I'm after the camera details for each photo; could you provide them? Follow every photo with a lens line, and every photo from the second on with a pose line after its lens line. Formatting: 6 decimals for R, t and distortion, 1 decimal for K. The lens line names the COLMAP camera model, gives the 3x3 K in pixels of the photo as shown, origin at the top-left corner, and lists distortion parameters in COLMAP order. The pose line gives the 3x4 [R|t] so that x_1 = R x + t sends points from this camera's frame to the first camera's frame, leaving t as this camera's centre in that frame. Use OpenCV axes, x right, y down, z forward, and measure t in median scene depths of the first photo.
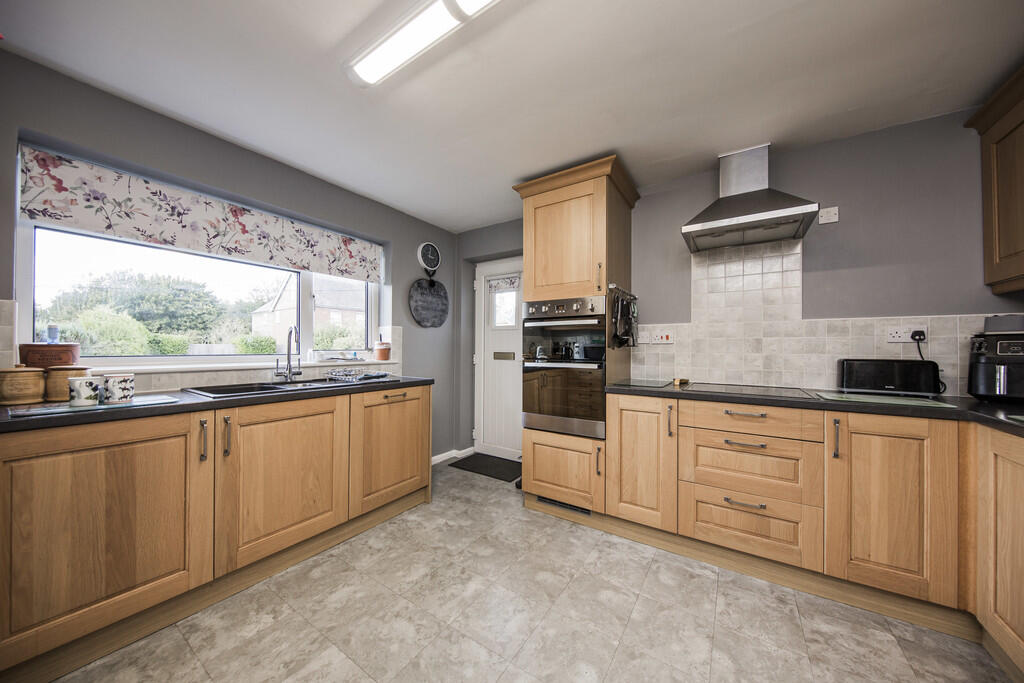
lens RADIAL K [[344.0, 0, 513.1], [0, 344.0, 351.1], [0, 0, 1]] dist [0.000081, 0.000085]
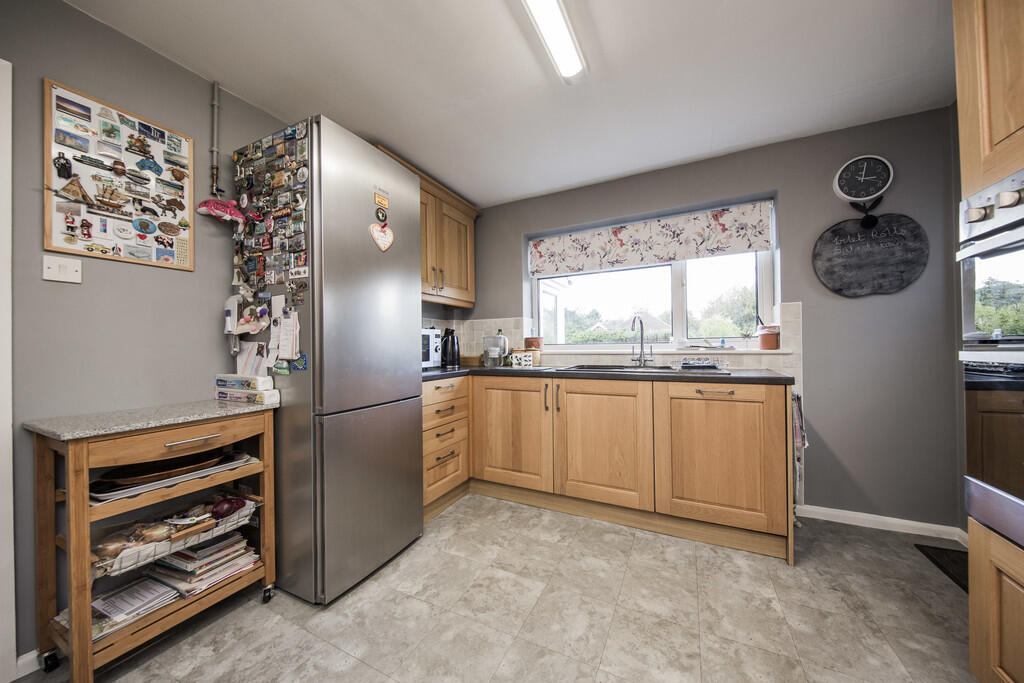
lens RADIAL K [[330.3, 0, 512.0], [0, 330.3, 341.5], [0, 0, 1]] dist [0.013913, -0.000162]
pose [[0.142052, -0.011980, -0.989787, 0.356809], [0.010959, 0.999885, -0.010529, 0.014992], [0.989798, -0.009351, 0.142167, 0.423079]]
